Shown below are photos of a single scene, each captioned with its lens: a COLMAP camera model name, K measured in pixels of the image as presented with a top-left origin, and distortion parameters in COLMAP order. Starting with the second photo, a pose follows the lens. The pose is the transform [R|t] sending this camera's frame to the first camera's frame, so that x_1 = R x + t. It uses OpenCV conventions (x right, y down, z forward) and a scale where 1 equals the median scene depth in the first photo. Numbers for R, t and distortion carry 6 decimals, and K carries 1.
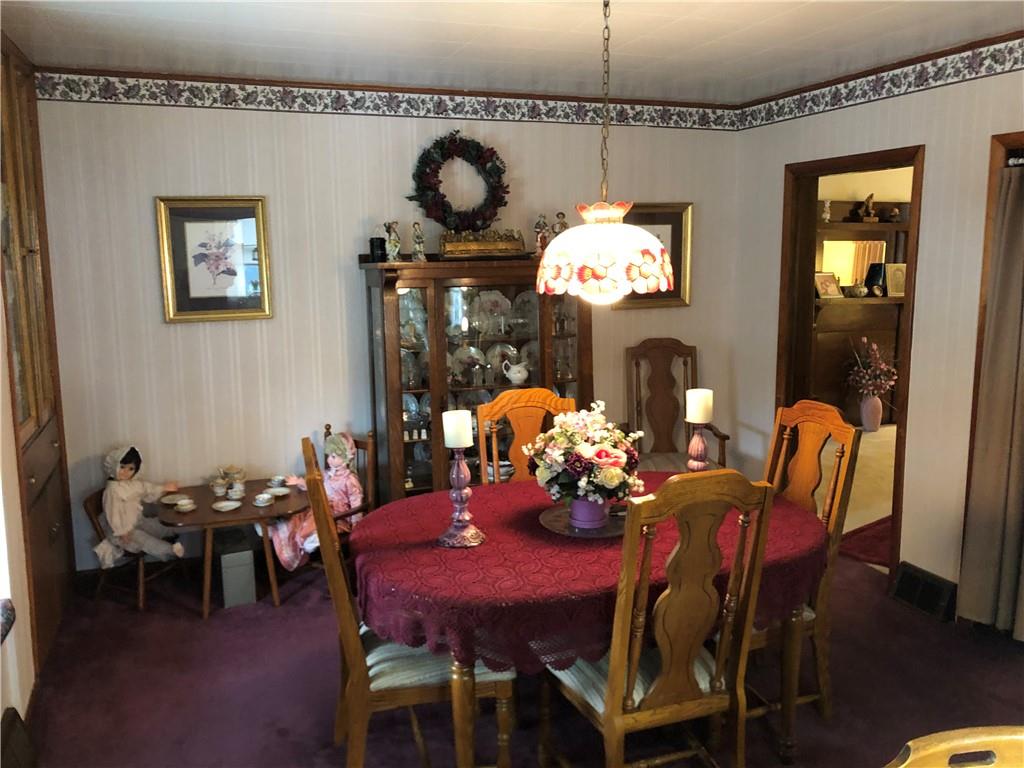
lens RADIAL K [[854.8, 0, 512.0], [0, 854.8, 384.0], [0, 0, 1]] dist [0.012754, 0.003793]
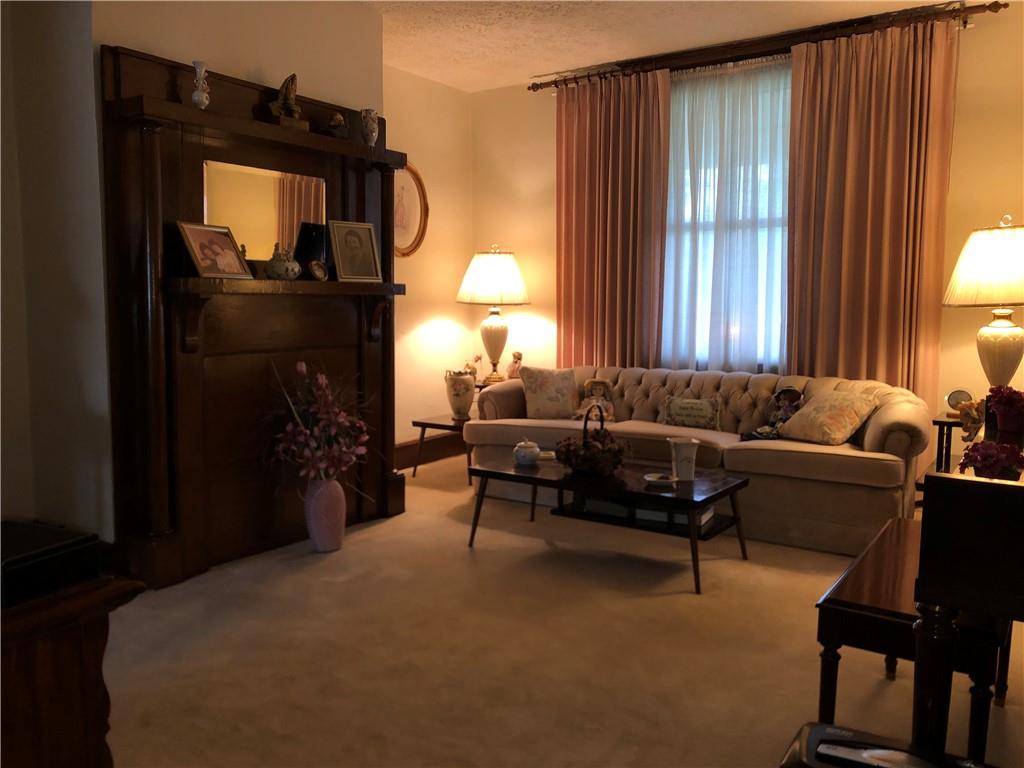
lens RADIAL K [[854.8, 0, 512.0], [0, 854.8, 384.0], [0, 0, 1]] dist [0.012754, 0.003793]
pose [[0.807716, -0.051702, 0.587300, 0.220210], [0.082788, 0.996224, -0.026157, -0.019017], [-0.583730, 0.069749, 0.808946, 0.534030]]
